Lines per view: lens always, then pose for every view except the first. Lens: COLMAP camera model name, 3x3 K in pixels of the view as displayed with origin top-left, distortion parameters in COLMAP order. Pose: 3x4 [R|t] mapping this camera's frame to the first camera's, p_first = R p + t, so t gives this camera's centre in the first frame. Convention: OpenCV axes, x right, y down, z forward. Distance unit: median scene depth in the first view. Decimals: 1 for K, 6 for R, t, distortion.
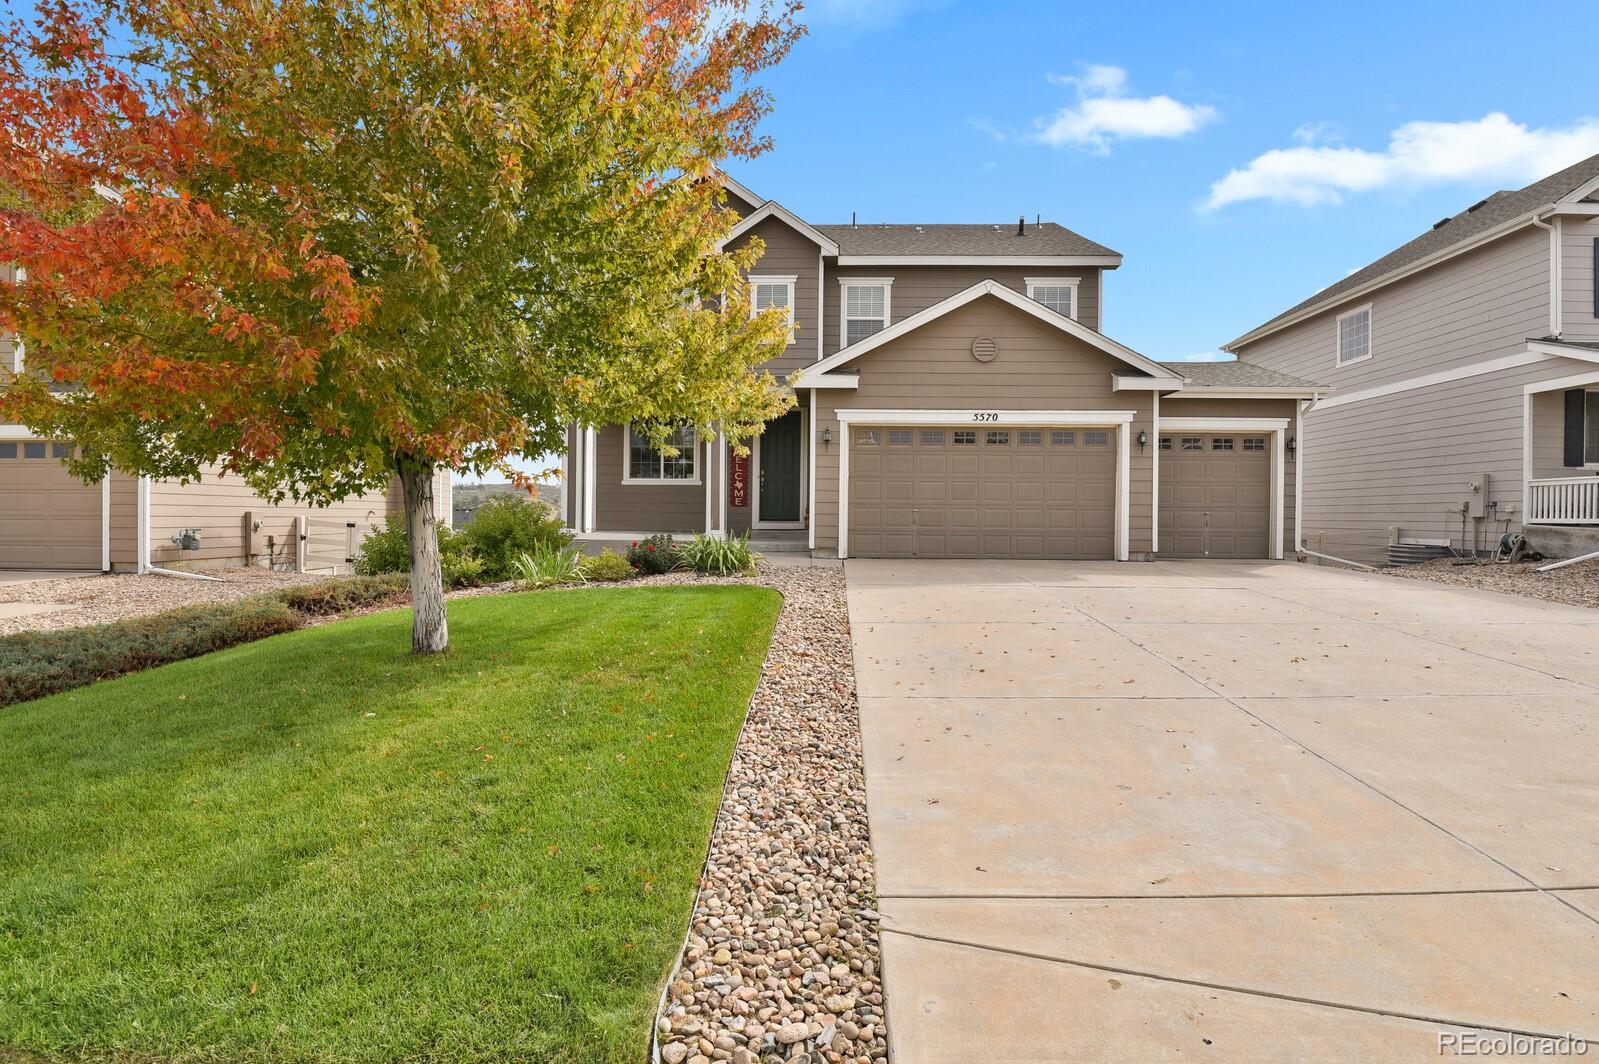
lens RADIAL K [[794.4, 0, 799.5], [0, 794.4, 532.0], [0, 0, 1]] dist [-0.025767, -0.000301]
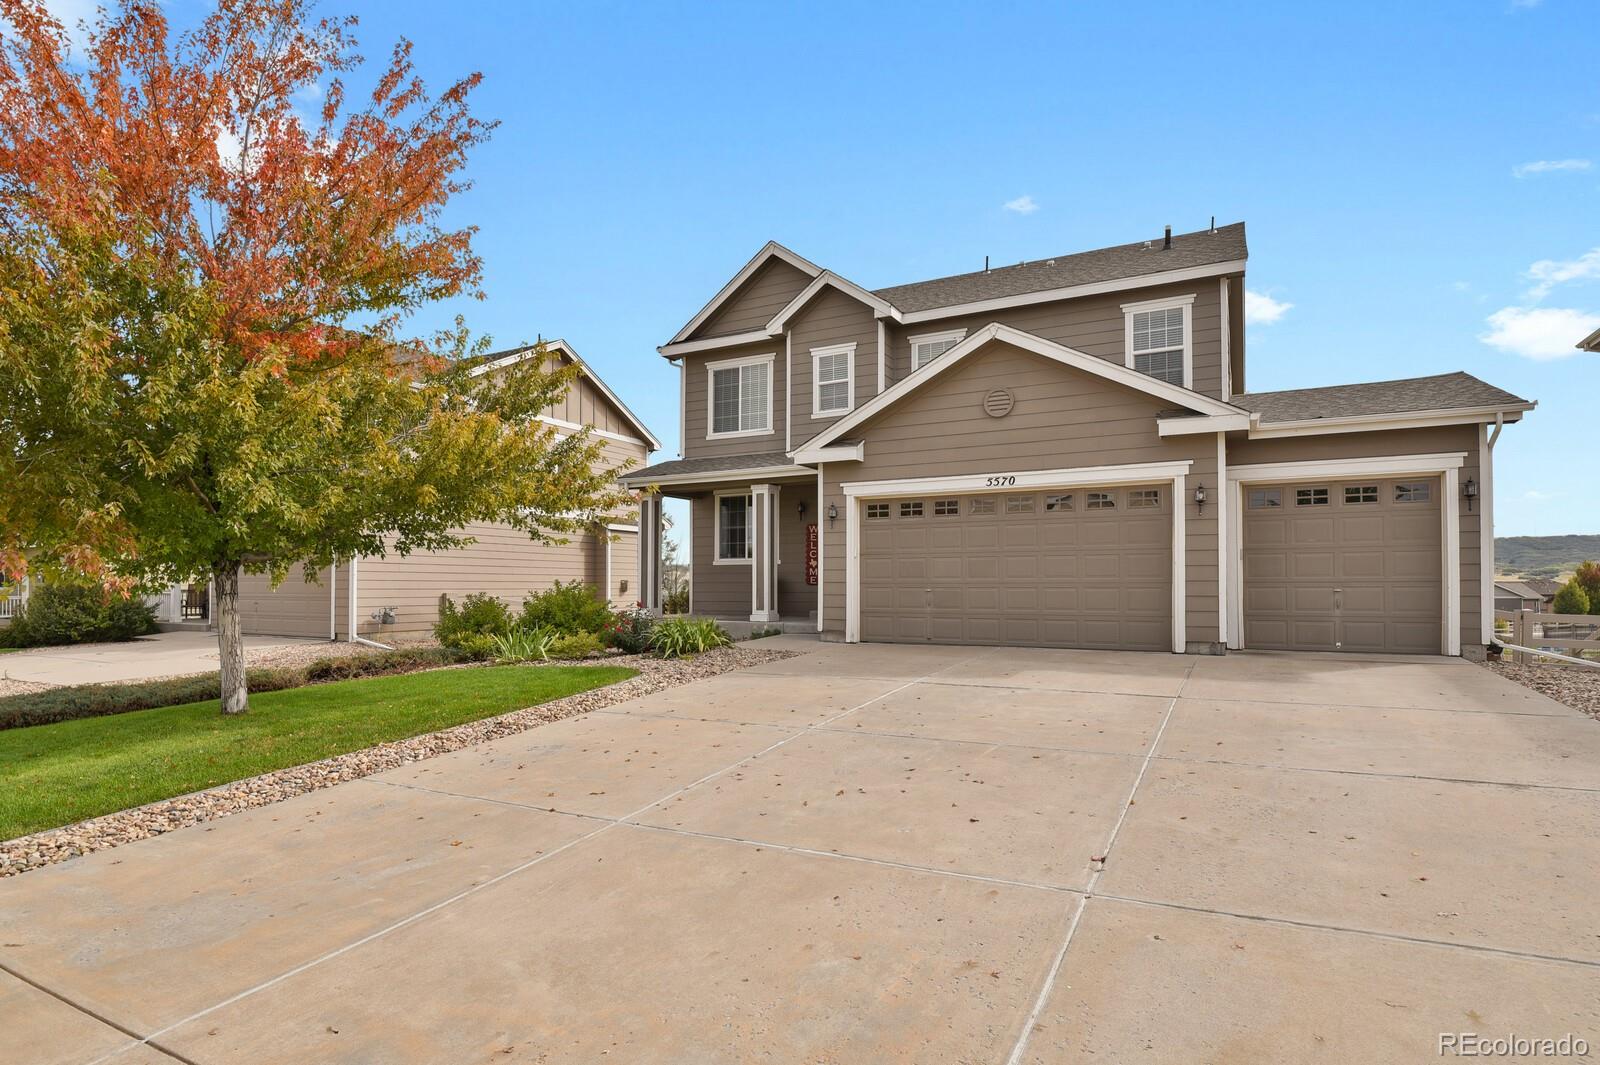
lens RADIAL K [[835.6, 0, 800.1], [0, 835.6, 577.5], [0, 0, 1]] dist [-0.022091, -0.000656]
pose [[0.892857, -0.013277, -0.450145, 0.443121], [-0.000476, 0.999537, -0.030425, -0.012747], [0.450341, 0.027380, 0.892437, 0.096869]]
